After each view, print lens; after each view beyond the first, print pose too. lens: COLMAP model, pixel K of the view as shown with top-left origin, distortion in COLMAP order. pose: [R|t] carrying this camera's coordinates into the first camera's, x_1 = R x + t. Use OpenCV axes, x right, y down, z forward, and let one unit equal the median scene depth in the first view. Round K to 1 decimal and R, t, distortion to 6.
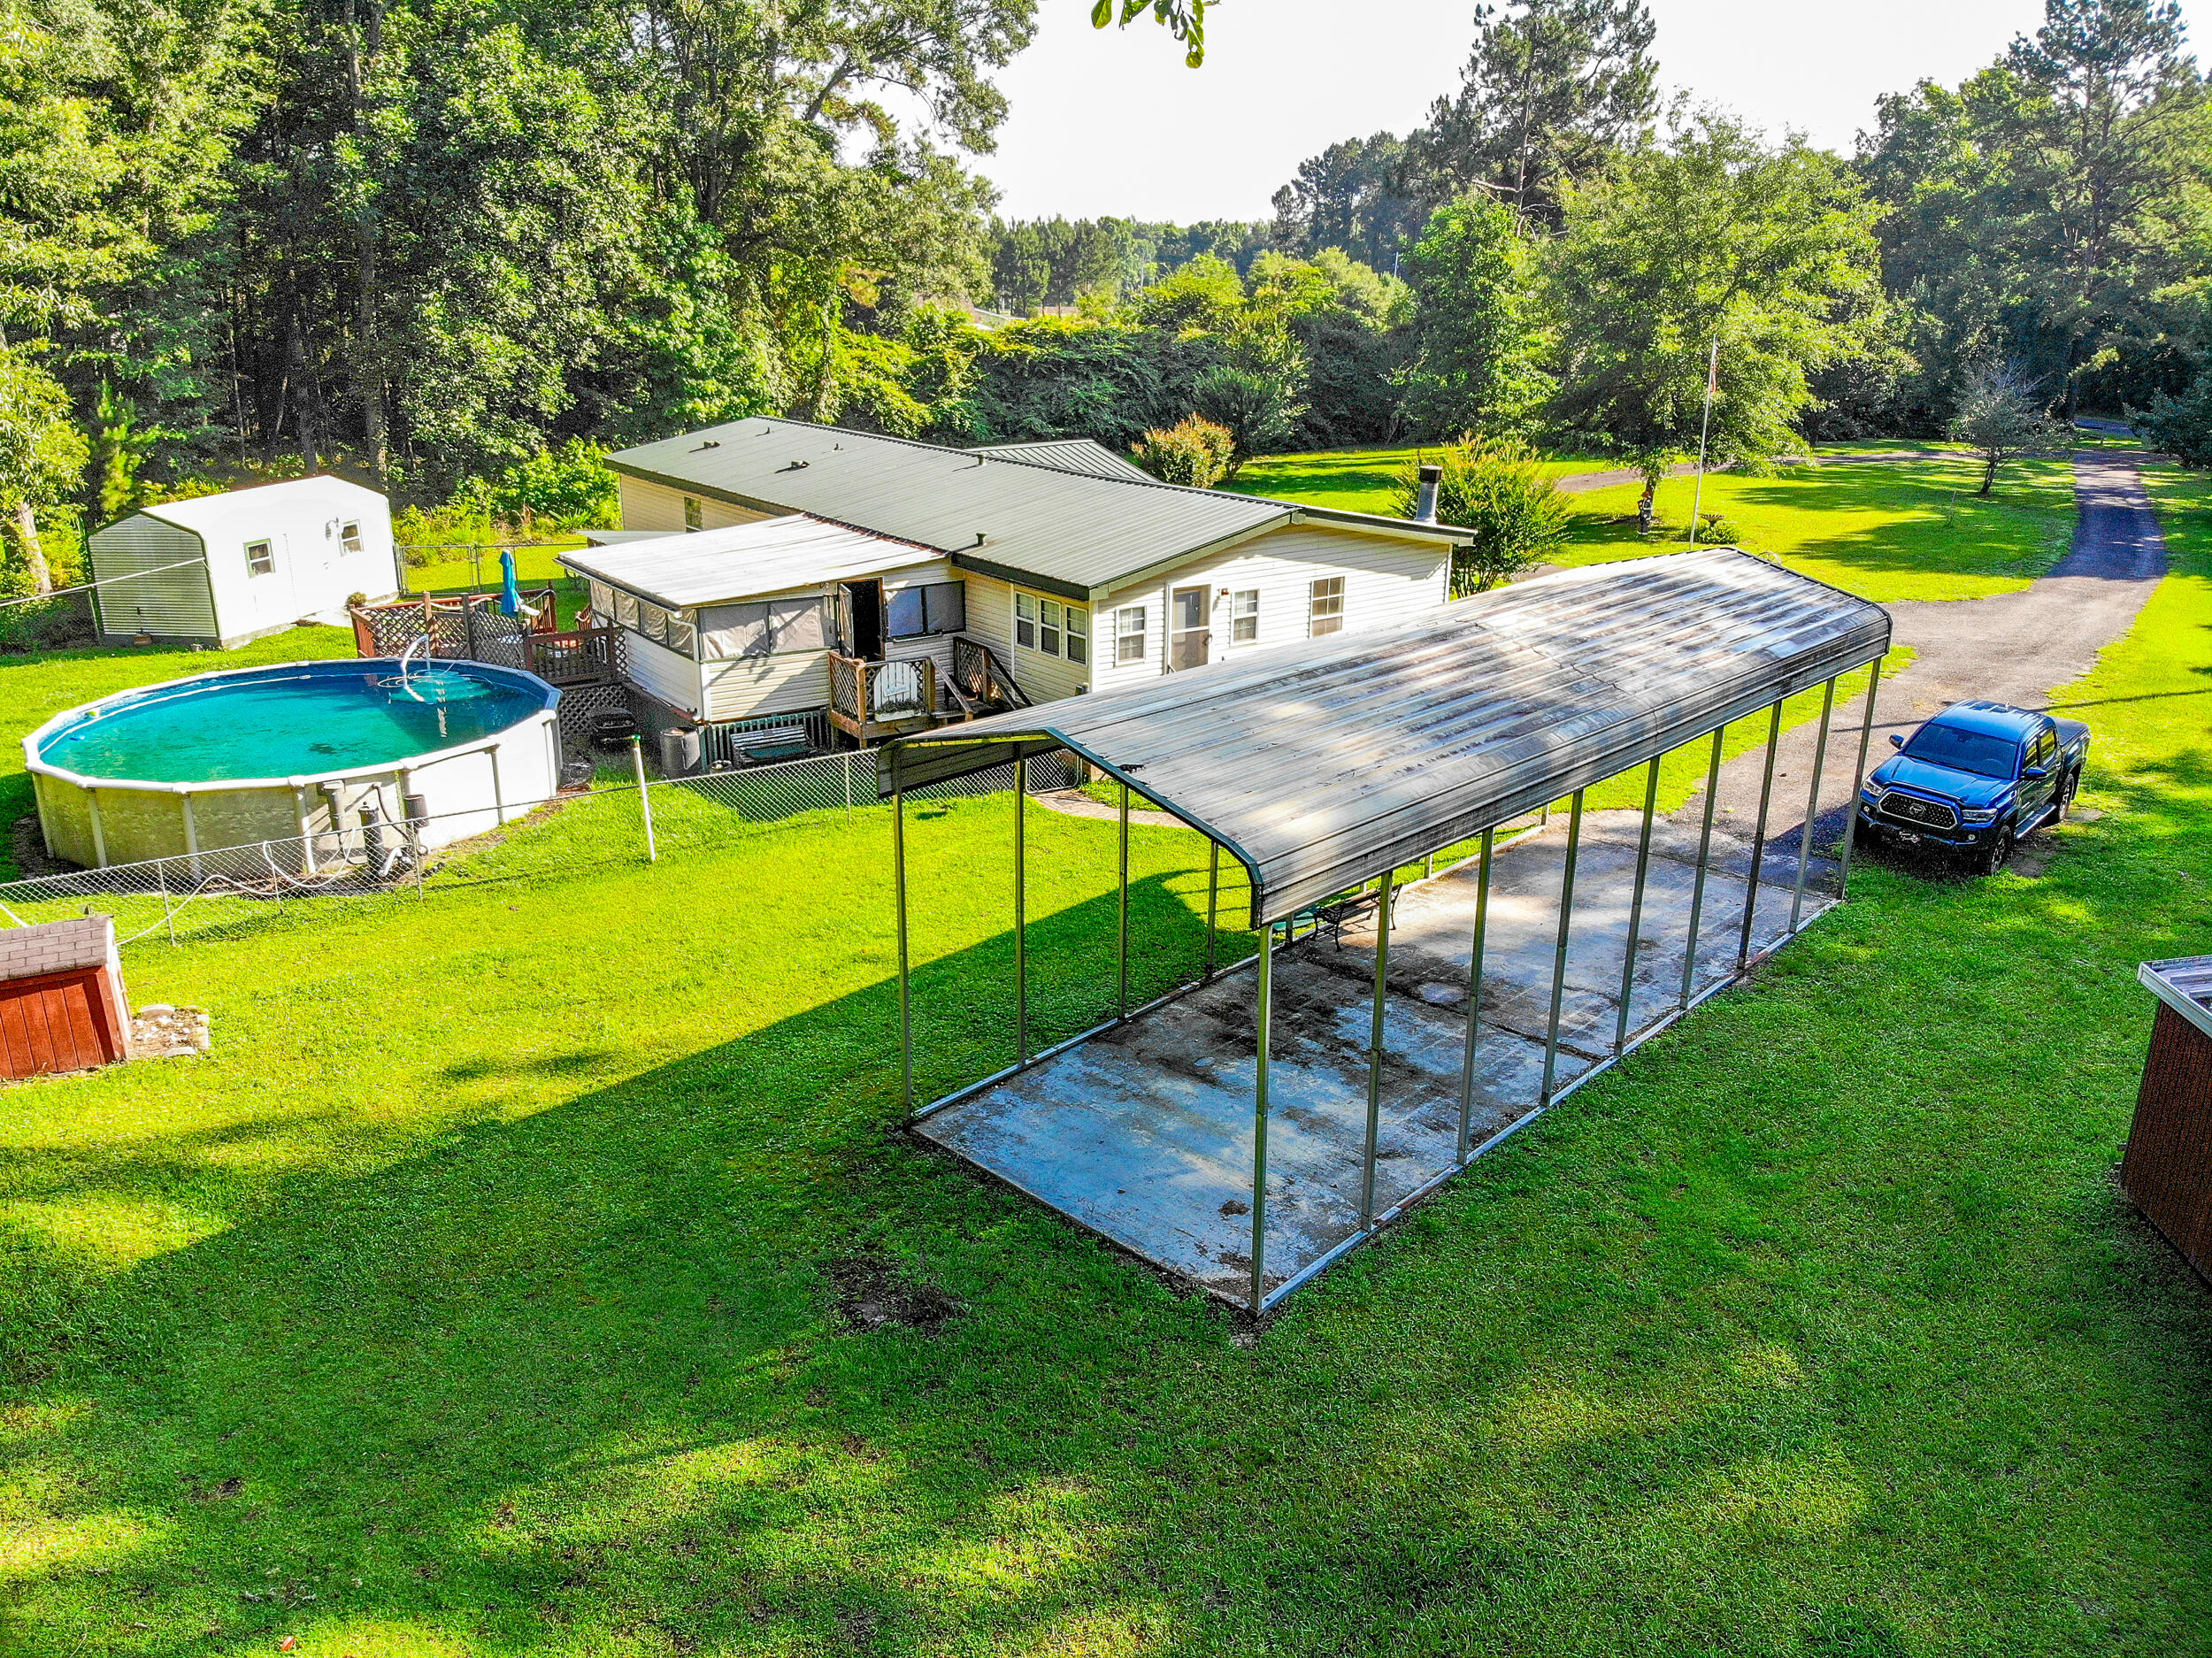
lens RADIAL K [[1606.9, 0, 1106.0], [0, 1606.9, 829.0], [0, 0, 1]] dist [0.068407, -0.197610]
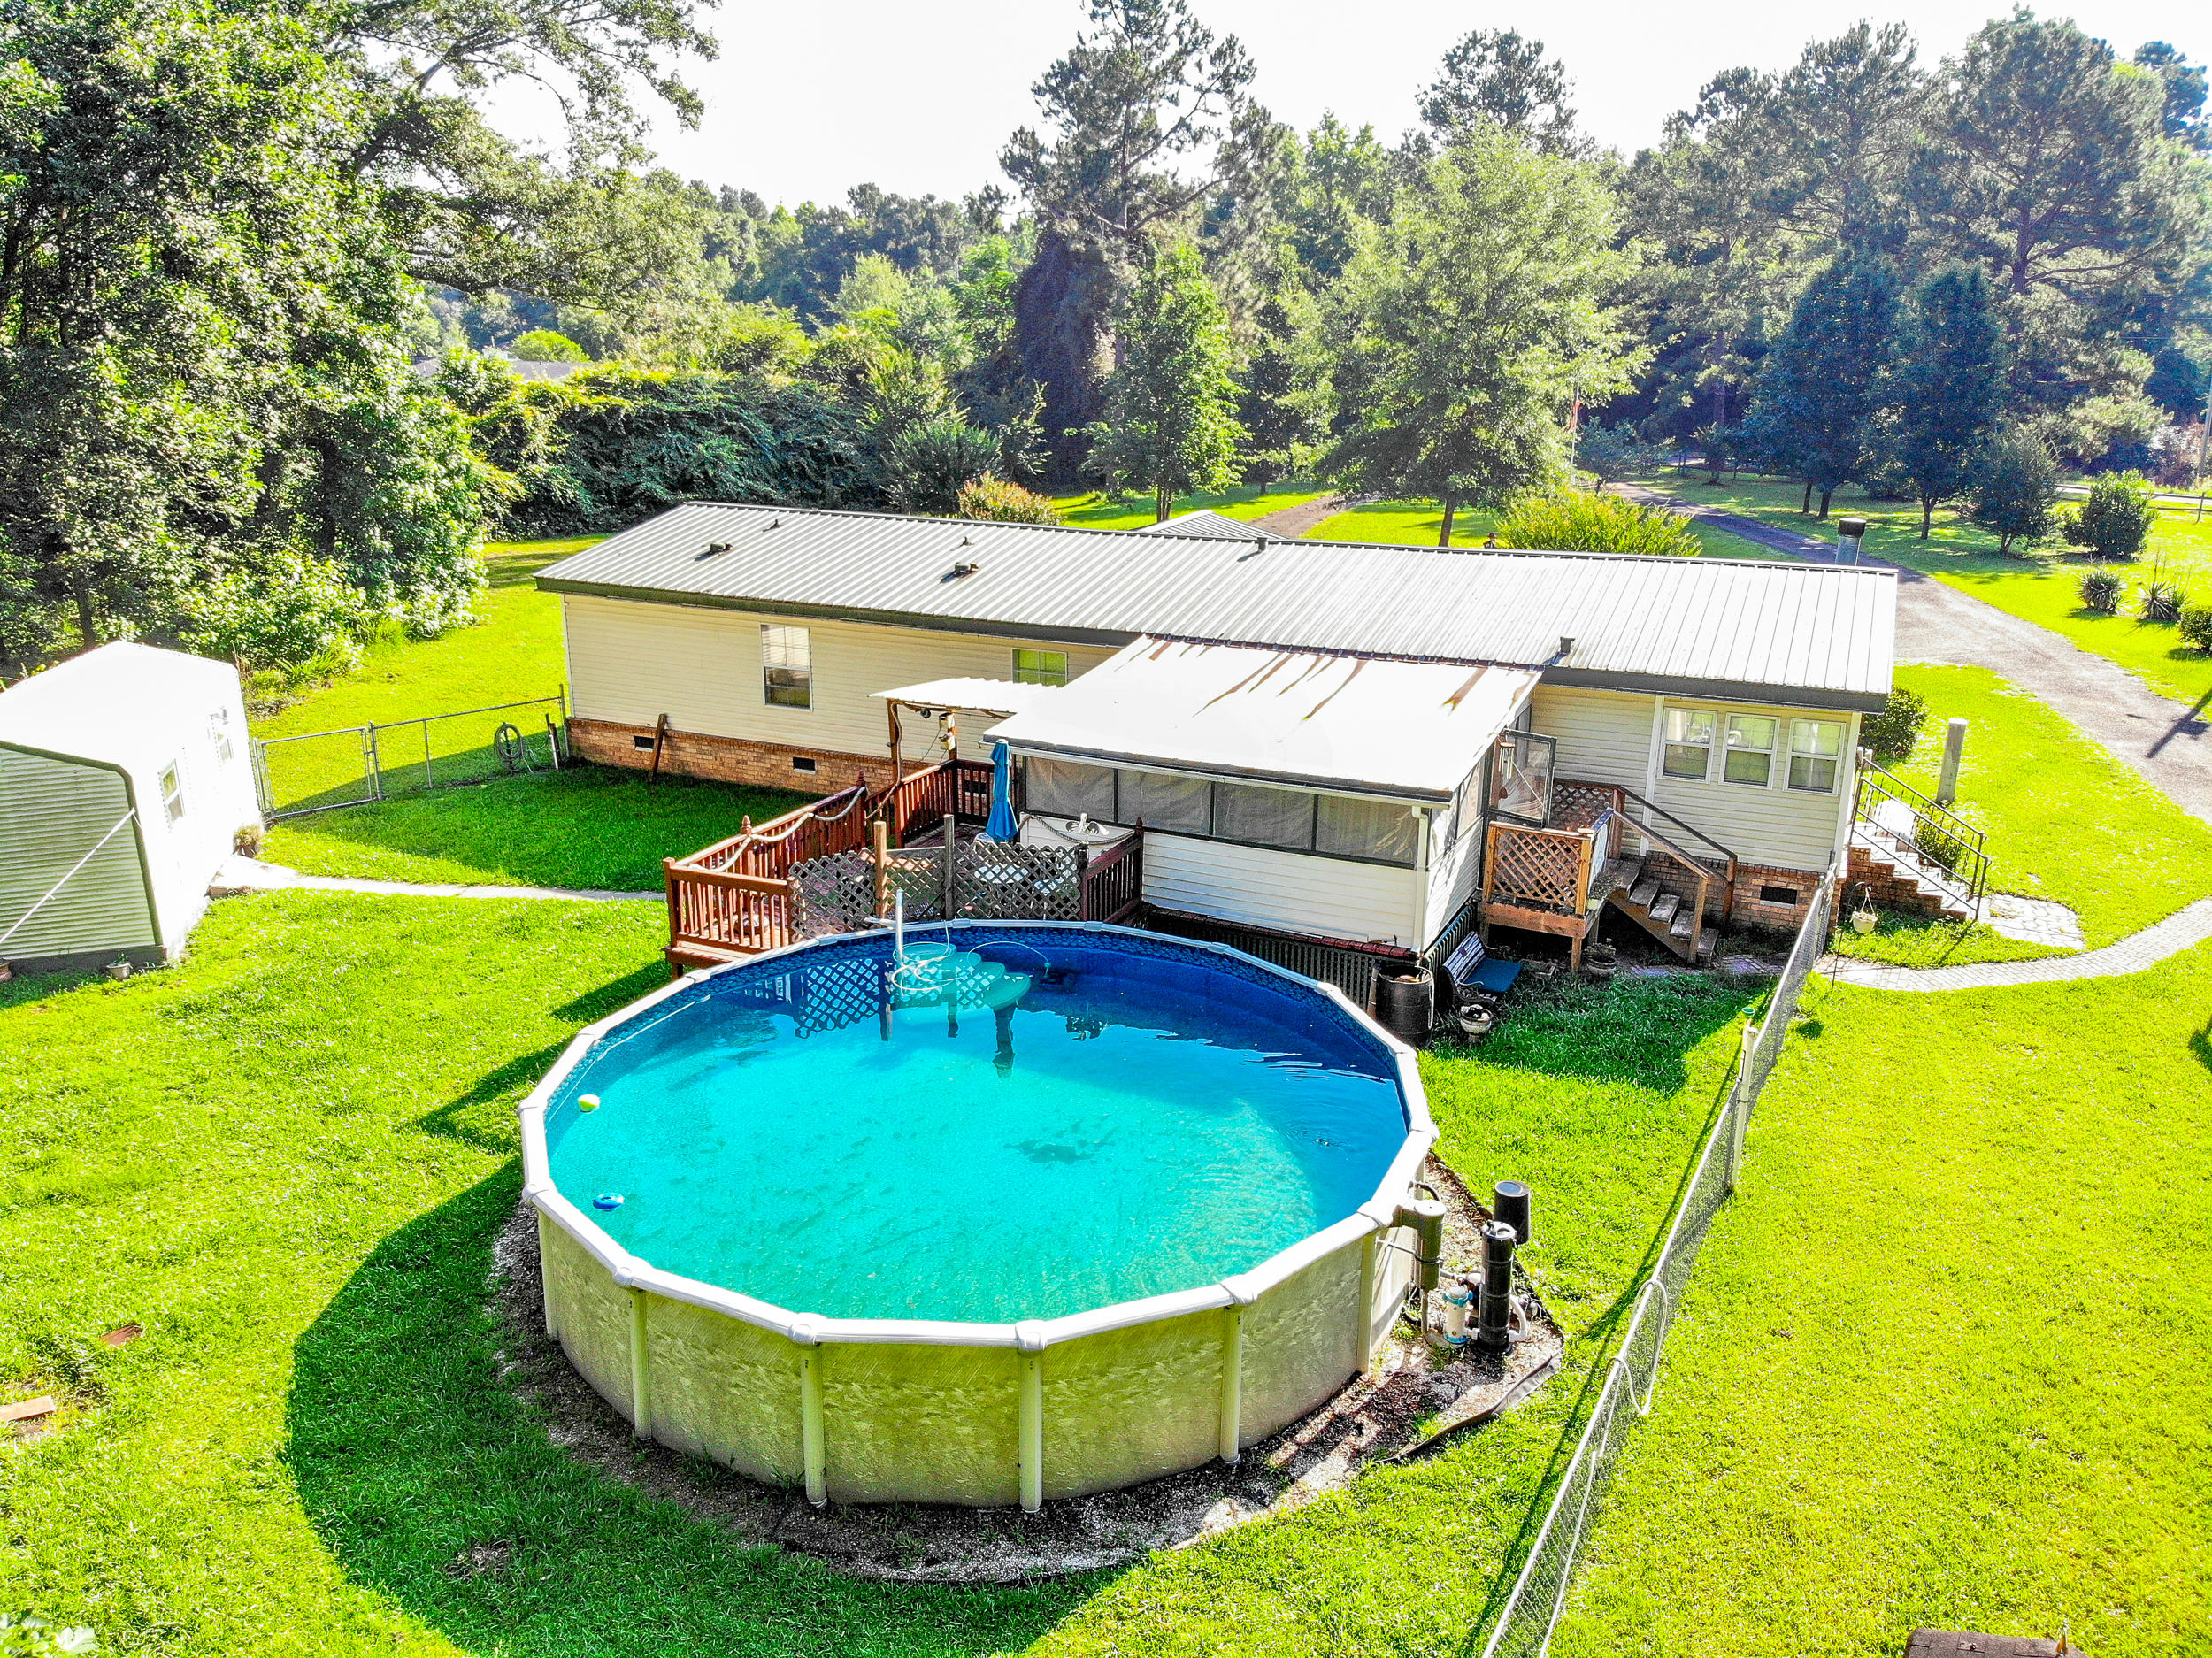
lens RADIAL K [[1606.9, 0, 1106.0], [0, 1606.9, 829.0], [0, 0, 1]] dist [0.068407, -0.197610]
pose [[0.868156, -0.148063, 0.473690, -0.260254], [0.159005, 0.987129, 0.017134, -0.057638], [-0.470130, 0.060444, 0.880525, 0.173009]]
